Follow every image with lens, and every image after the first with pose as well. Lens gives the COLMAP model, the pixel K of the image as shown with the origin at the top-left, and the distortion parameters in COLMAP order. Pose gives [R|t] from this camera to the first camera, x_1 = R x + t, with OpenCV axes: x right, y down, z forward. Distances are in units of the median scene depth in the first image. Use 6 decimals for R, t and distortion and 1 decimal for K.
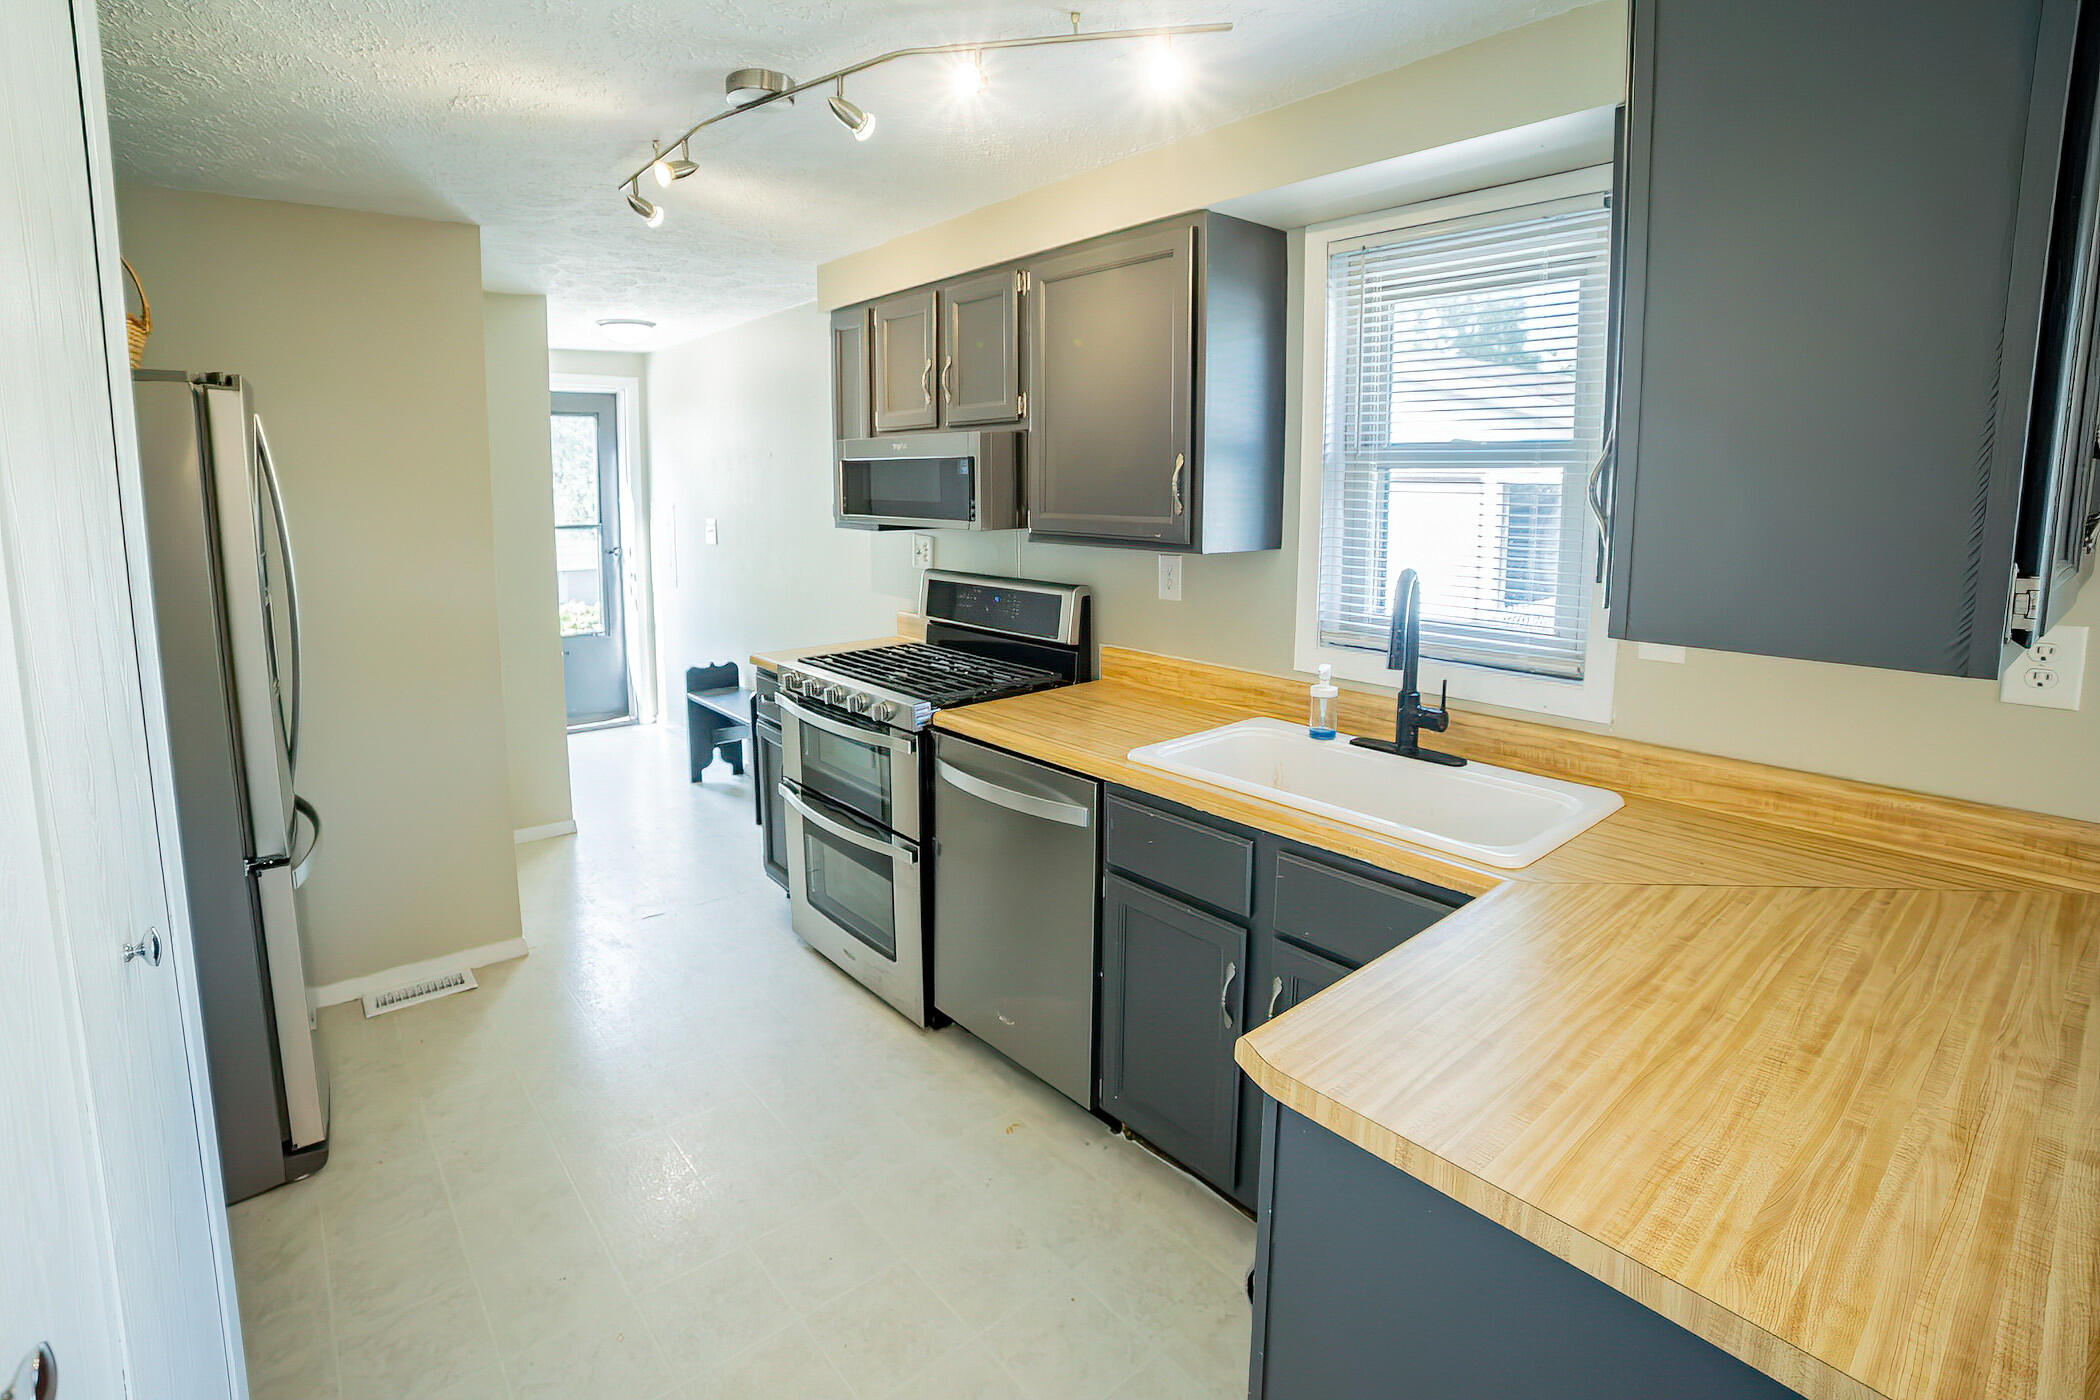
lens RADIAL K [[926.3, 0, 1045.3], [0, 926.3, 644.1], [0, 0, 1]] dist [-0.107800, 0.043520]
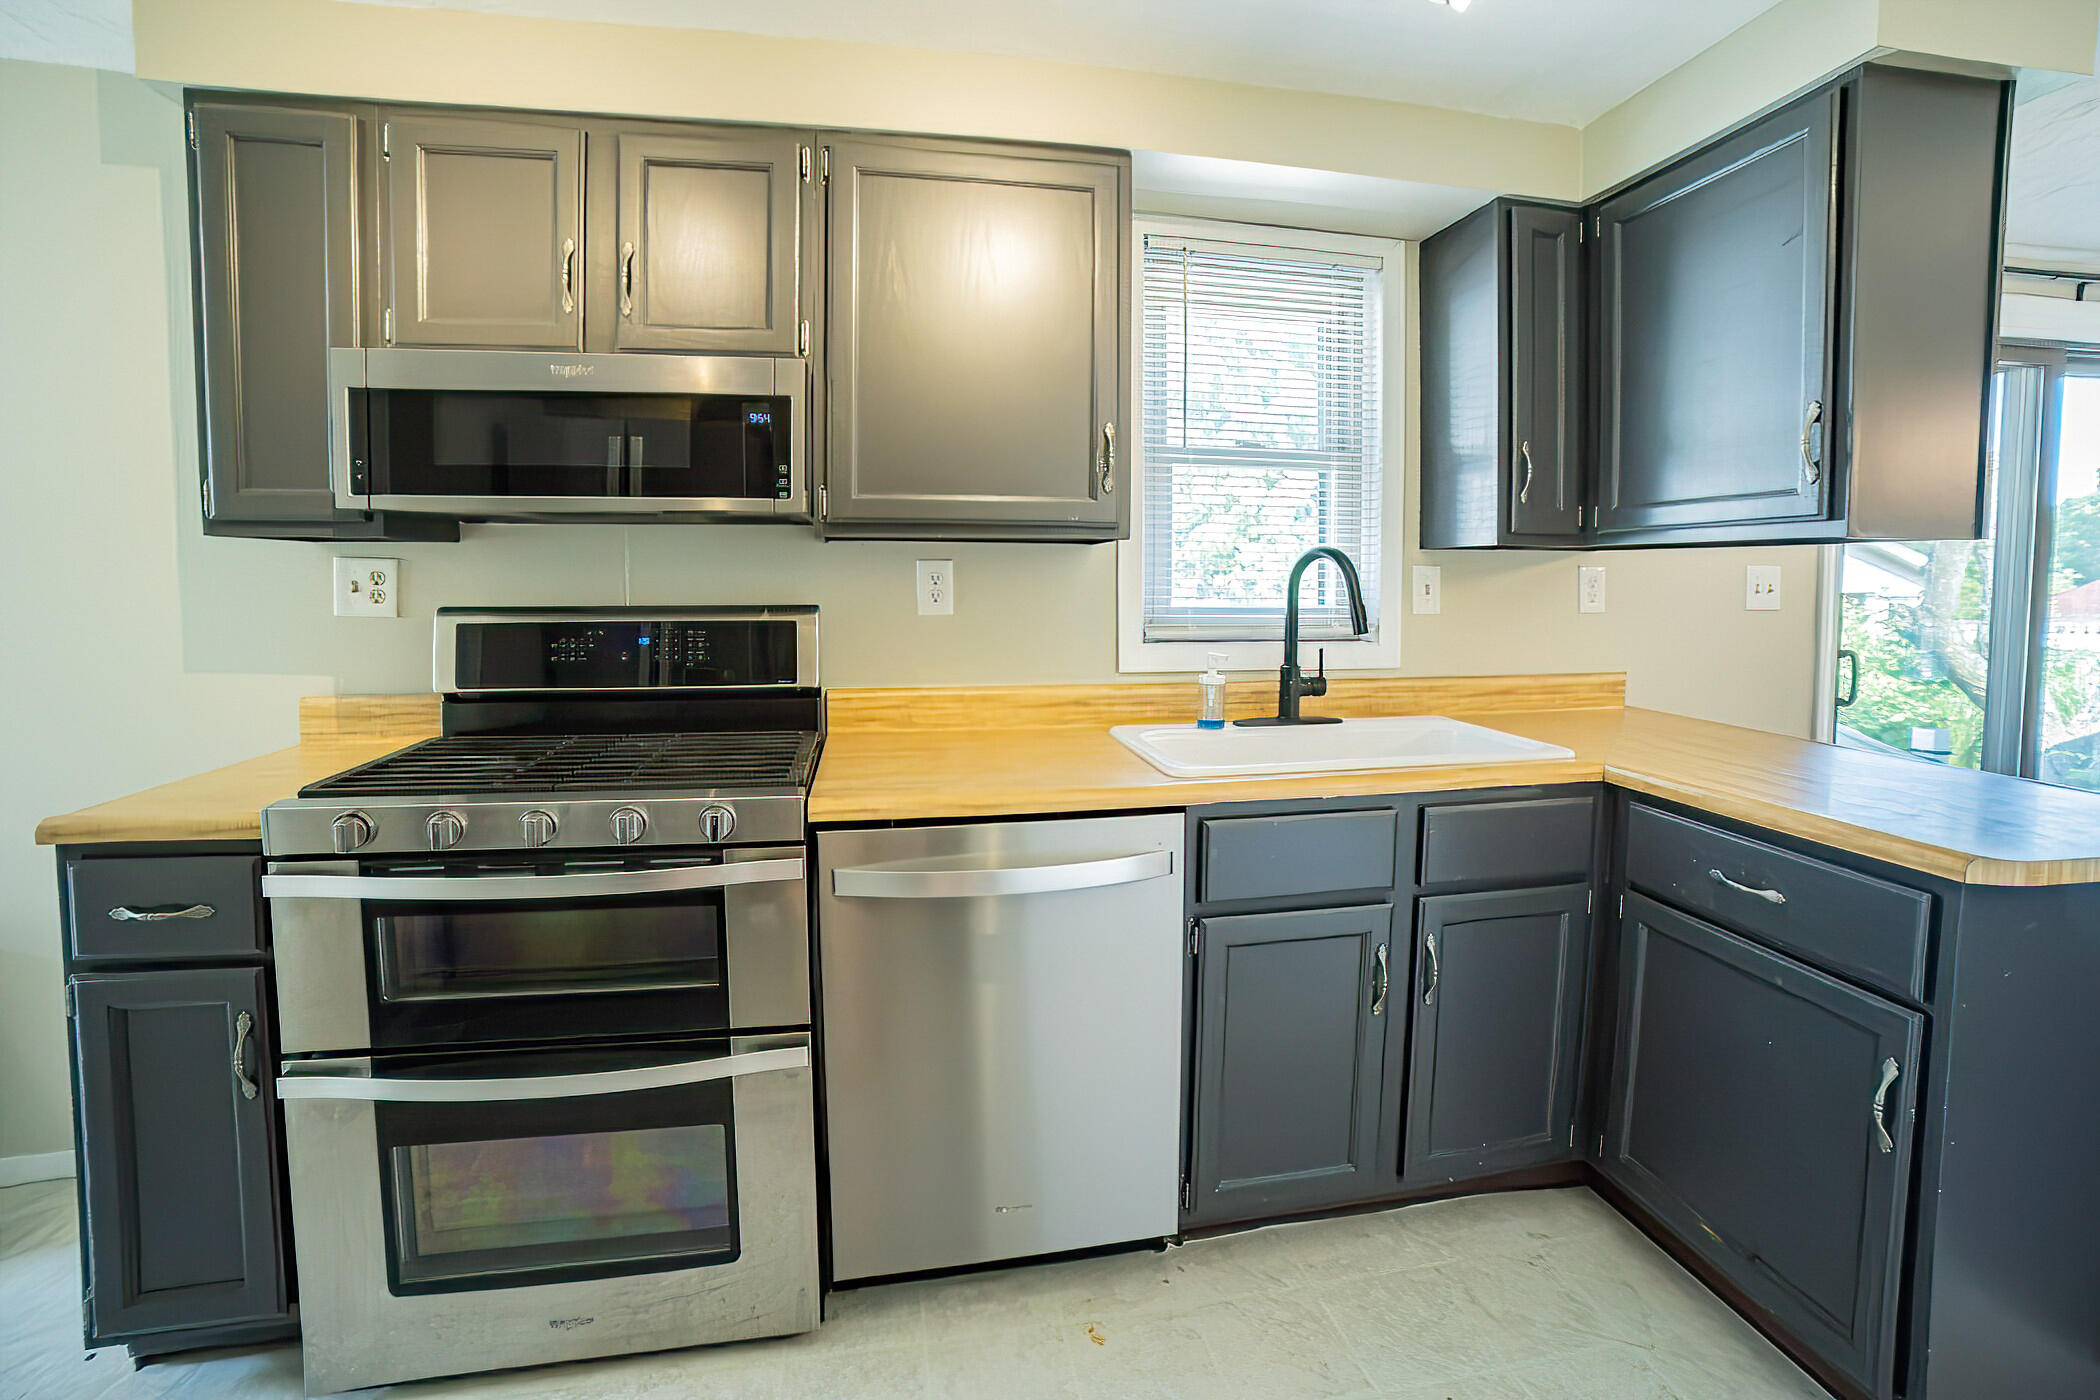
lens RADIAL K [[926.3, 0, 1045.3], [0, 926.3, 644.1], [0, 0, 1]] dist [-0.107800, 0.043520]
pose [[0.521733, -0.070256, 0.850211, -0.564784], [0.137701, 0.990470, -0.002654, -0.007879], [-0.841923, 0.118459, 0.526435, 0.554230]]
